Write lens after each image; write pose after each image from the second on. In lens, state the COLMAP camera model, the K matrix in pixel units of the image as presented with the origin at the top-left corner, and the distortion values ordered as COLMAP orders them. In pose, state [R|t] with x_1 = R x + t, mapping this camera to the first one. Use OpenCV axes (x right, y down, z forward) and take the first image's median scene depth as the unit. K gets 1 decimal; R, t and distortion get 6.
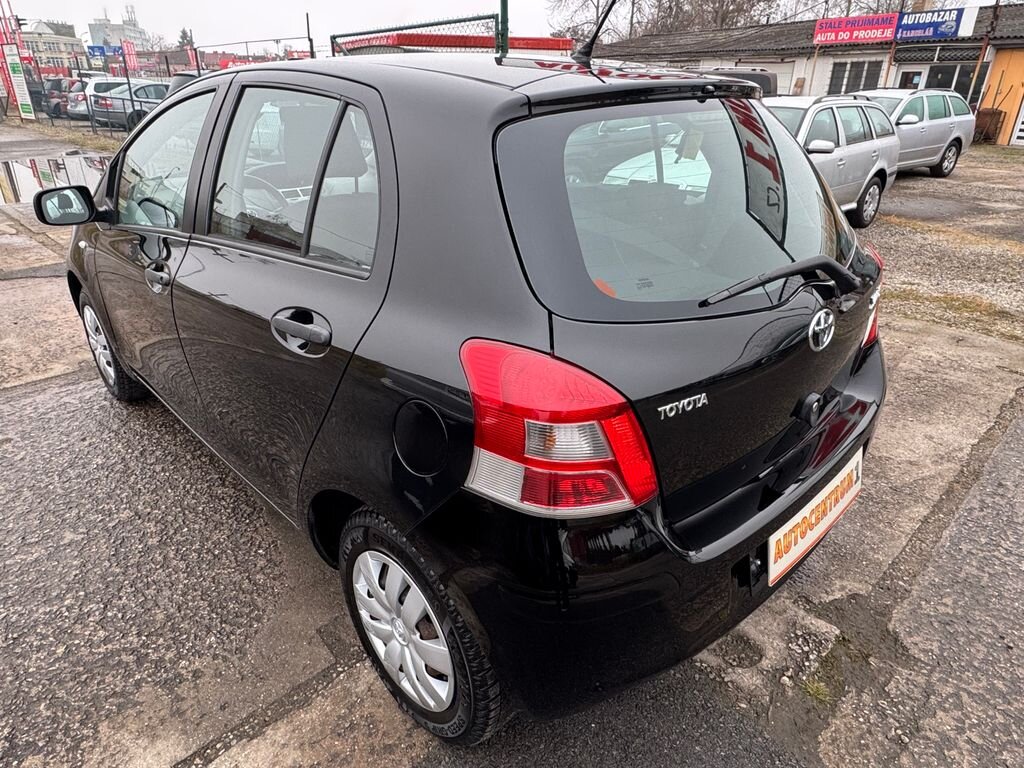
lens RADIAL K [[639.8, 0, 503.3], [0, 639.8, 378.6], [0, 0, 1]] dist [-0.000671, -0.001769]
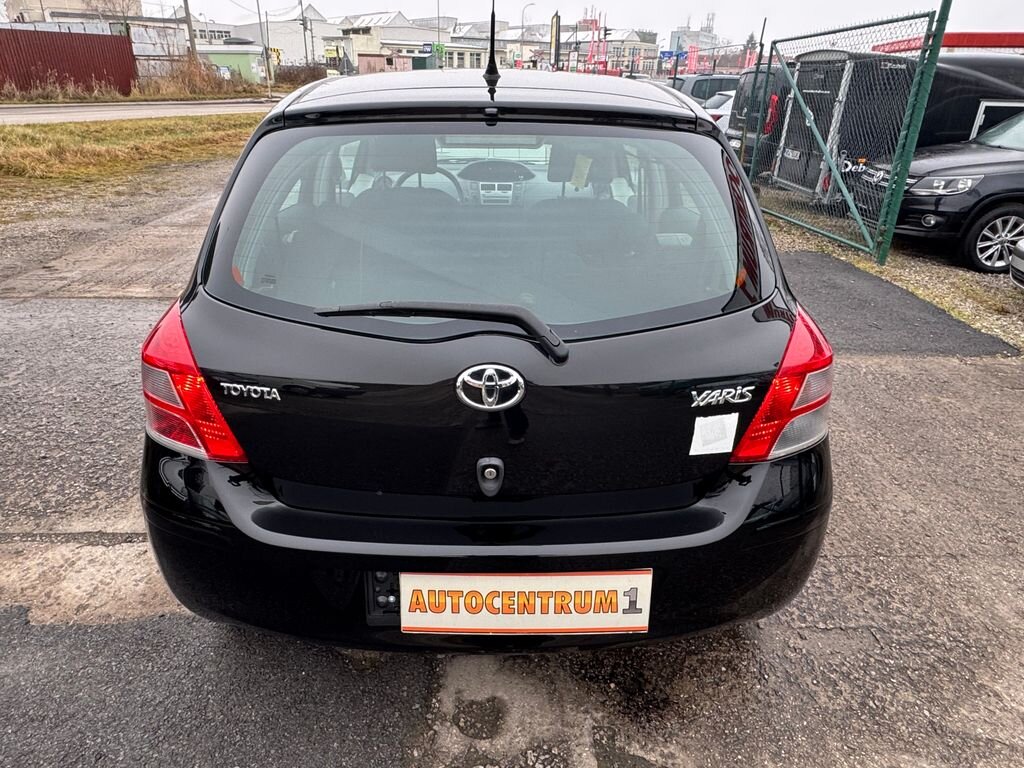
lens RADIAL K [[639.8, 0, 503.3], [0, 639.8, 378.6], [0, 0, 1]] dist [-0.000671, -0.001769]
pose [[0.735875, 0.296260, -0.608867, 0.831847], [-0.298625, 0.949026, 0.100856, -0.144706], [0.607710, 0.107606, 0.786835, 0.252930]]
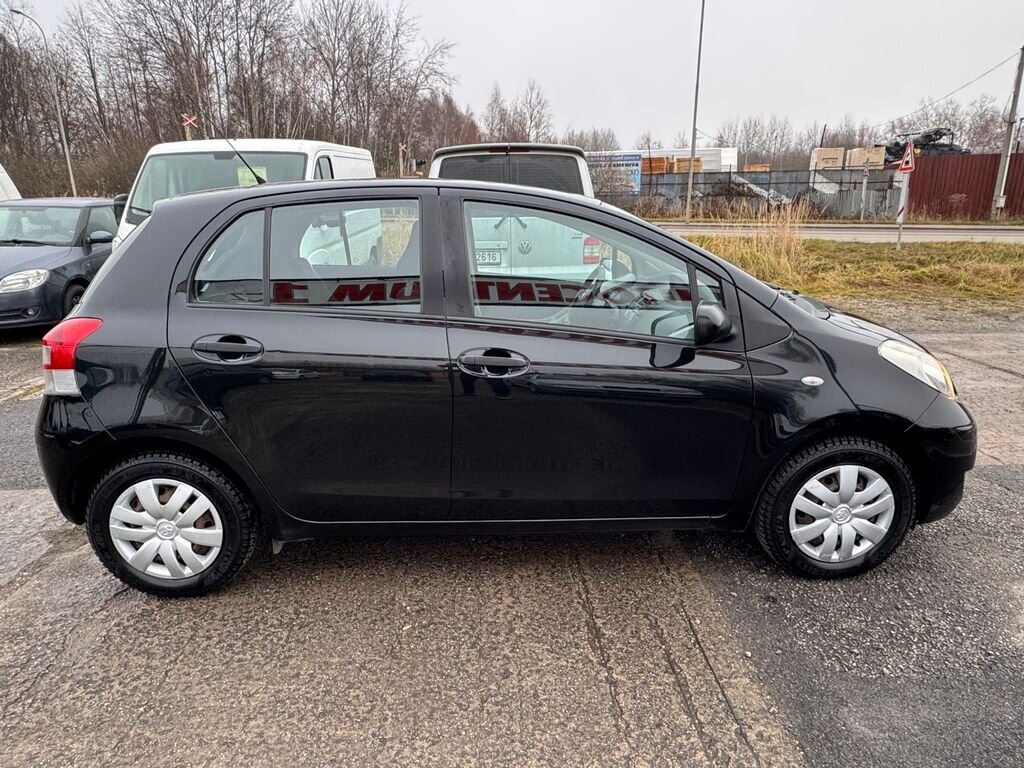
lens RADIAL K [[639.8, 0, 503.3], [0, 639.8, 378.6], [0, 0, 1]] dist [-0.000671, -0.001769]
pose [[-0.657998, 0.205550, -0.724422, 0.979226], [-0.309369, 0.803293, 0.508932, -1.078886], [0.686534, 0.558990, -0.464974, 2.361760]]
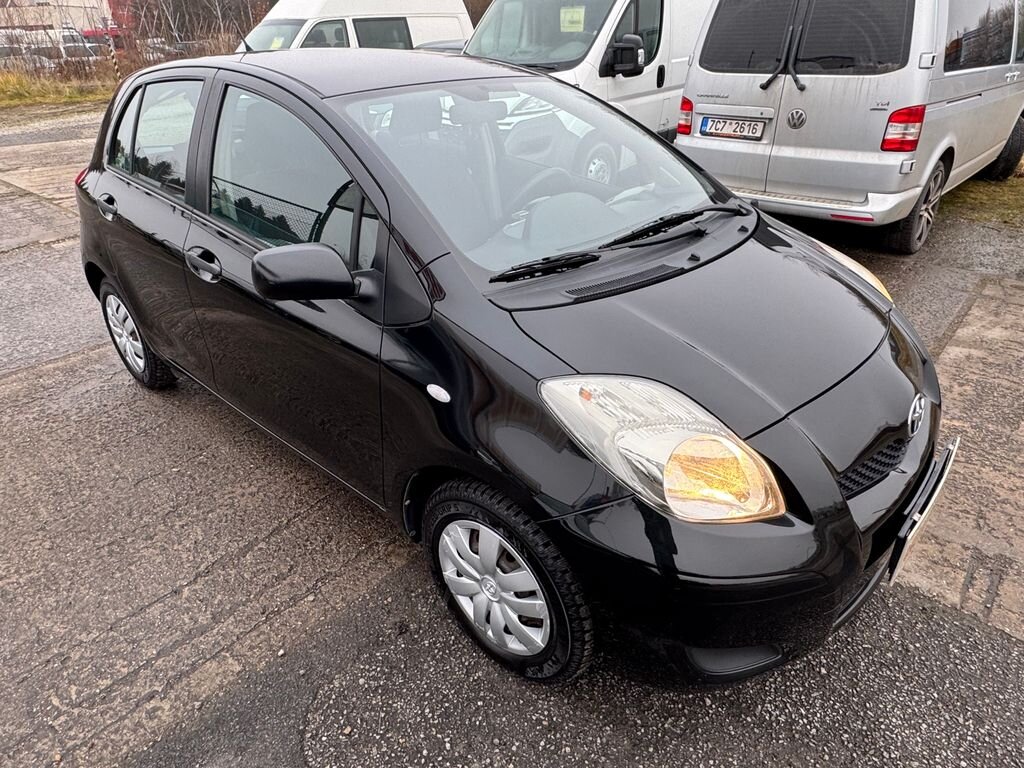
lens RADIAL K [[639.8, 0, 503.3], [0, 639.8, 378.6], [0, 0, 1]] dist [-0.000671, -0.001769]
pose [[-0.996784, 0.052475, -0.060564, -0.408009], [-0.016899, 0.601121, 0.798979, -1.328188], [0.078333, 0.797433, -0.598301, 2.710053]]
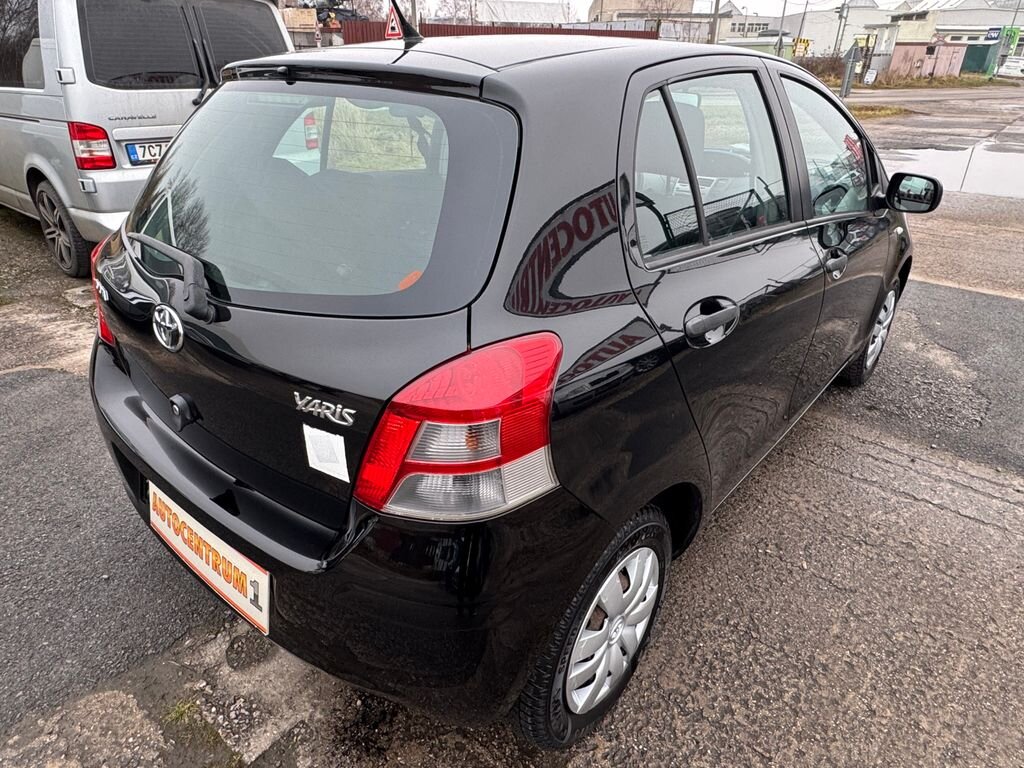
lens RADIAL K [[639.8, 0, 503.3], [0, 639.8, 378.6], [0, 0, 1]] dist [-0.000671, -0.001769]
pose [[0.111711, 0.438303, -0.891858, 1.130990], [-0.428226, 0.831104, 0.354808, -0.443809], [0.896740, 0.342281, 0.280536, 0.960505]]
